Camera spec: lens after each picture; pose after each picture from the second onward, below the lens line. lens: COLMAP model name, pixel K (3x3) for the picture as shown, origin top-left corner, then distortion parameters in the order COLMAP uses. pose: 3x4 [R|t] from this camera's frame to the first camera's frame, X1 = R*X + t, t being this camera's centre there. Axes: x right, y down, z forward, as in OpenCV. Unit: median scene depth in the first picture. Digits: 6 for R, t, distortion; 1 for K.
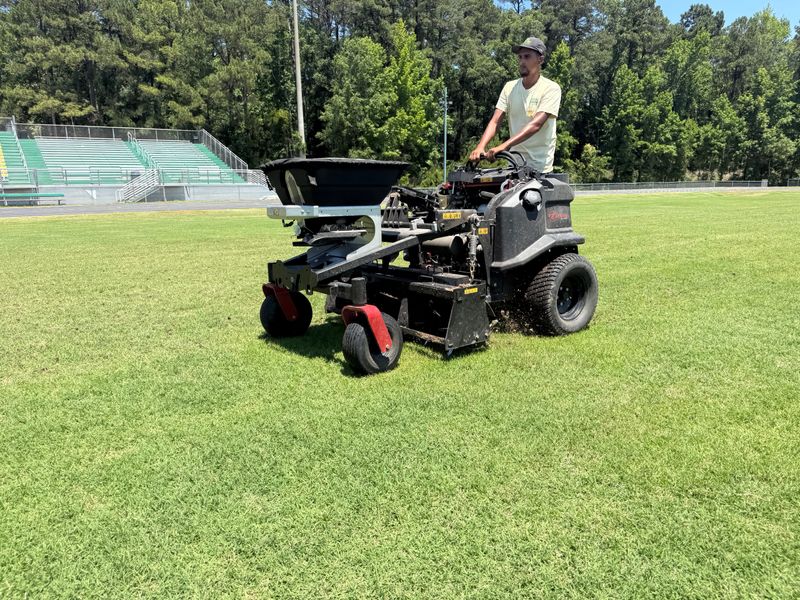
lens RADIAL K [[570.8, 0, 393.8], [0, 570.8, 302.1], [0, 0, 1]] dist [0.062078, -0.074155]
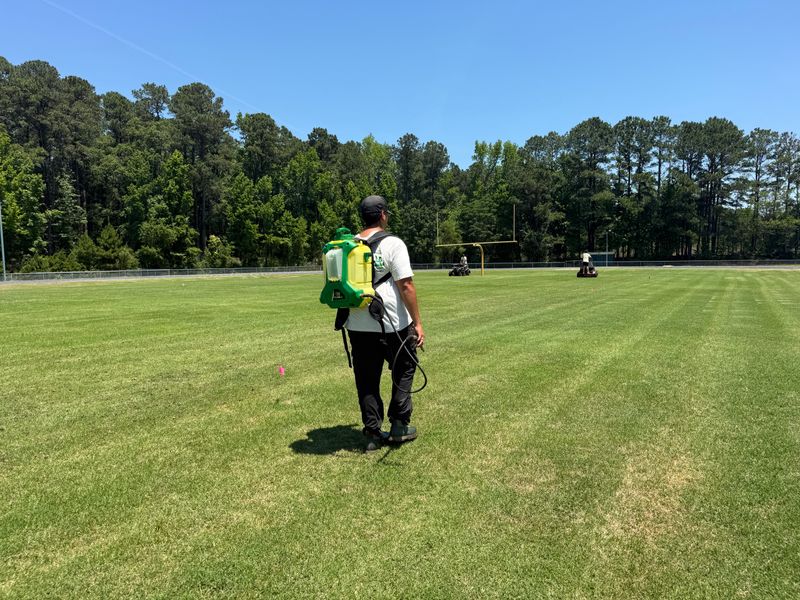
lens RADIAL K [[570.8, 0, 393.0], [0, 570.8, 301.6], [0, 0, 1]] dist [0.062078, -0.074155]
pose [[0.923831, -0.031799, 0.381478, 0.226453], [0.085209, 0.988624, -0.123943, 0.034920], [-0.373197, 0.147008, 0.916031, -0.185148]]
